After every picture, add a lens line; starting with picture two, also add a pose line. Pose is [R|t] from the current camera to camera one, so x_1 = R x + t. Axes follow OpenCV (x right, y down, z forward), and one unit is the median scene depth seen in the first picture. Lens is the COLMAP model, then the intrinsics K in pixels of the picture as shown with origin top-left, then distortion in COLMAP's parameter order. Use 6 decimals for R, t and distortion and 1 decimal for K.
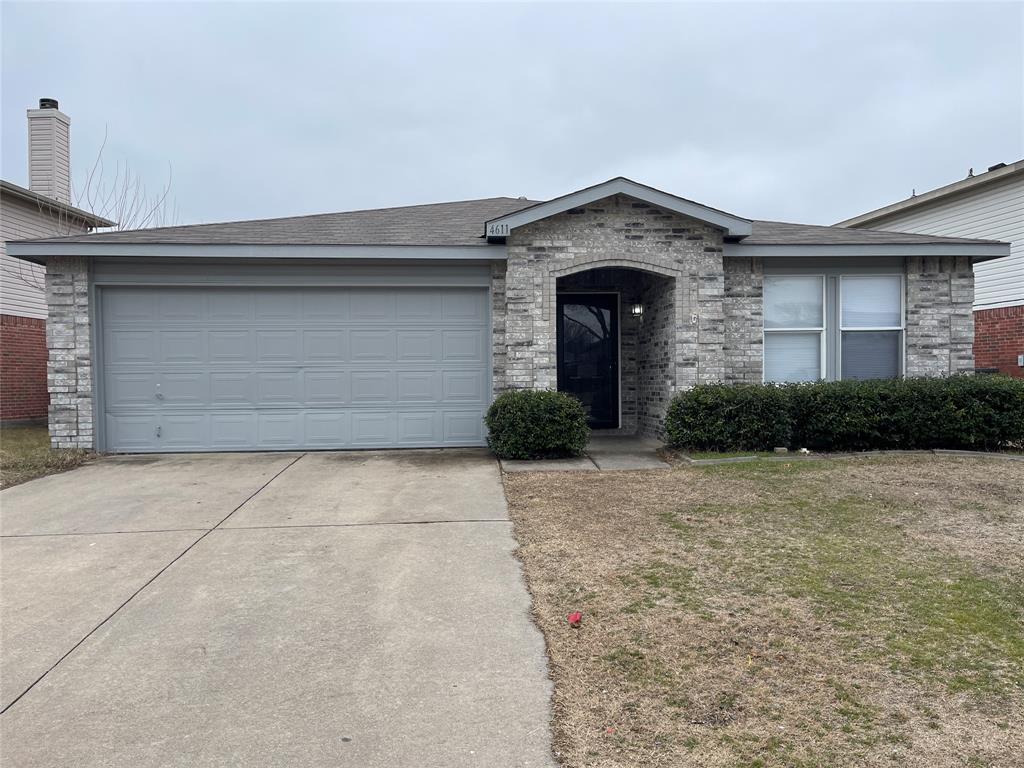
lens RADIAL K [[762.3, 0, 515.9], [0, 762.3, 388.2], [0, 0, 1]] dist [0.069094, -0.076172]
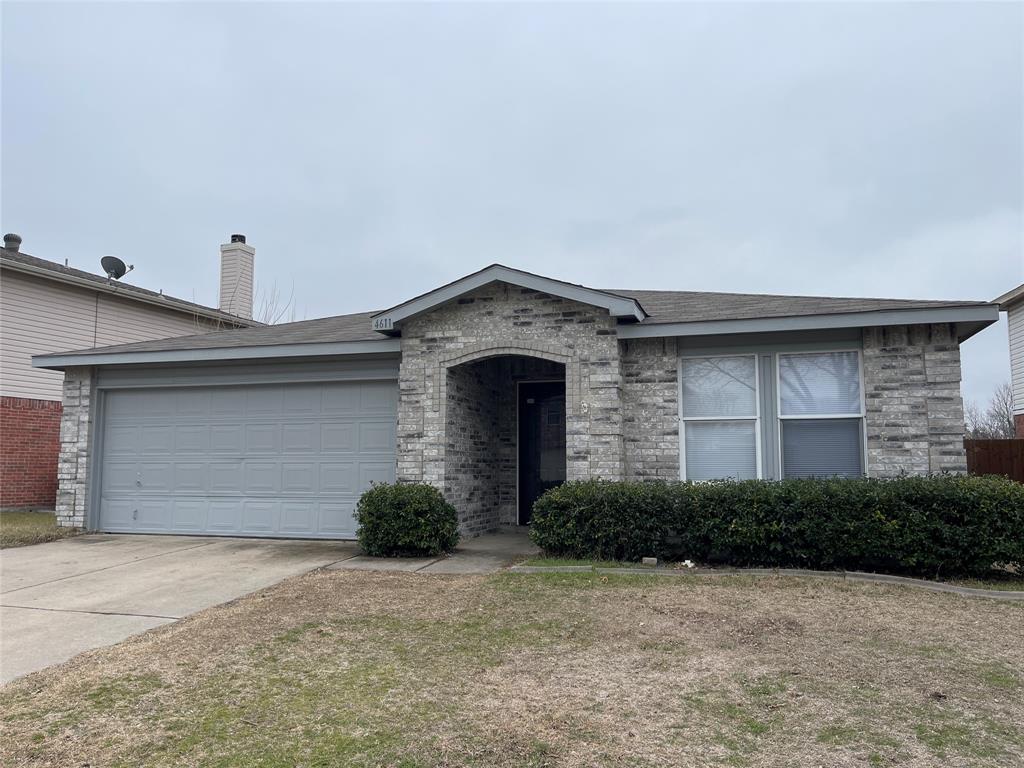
lens RADIAL K [[762.3, 0, 515.9], [0, 762.3, 388.2], [0, 0, 1]] dist [0.069094, -0.076172]
pose [[0.931320, -0.025711, -0.363294, 0.491768], [-0.015906, 0.993682, -0.111101, -0.011818], [0.363856, 0.109249, 0.925026, 0.129133]]
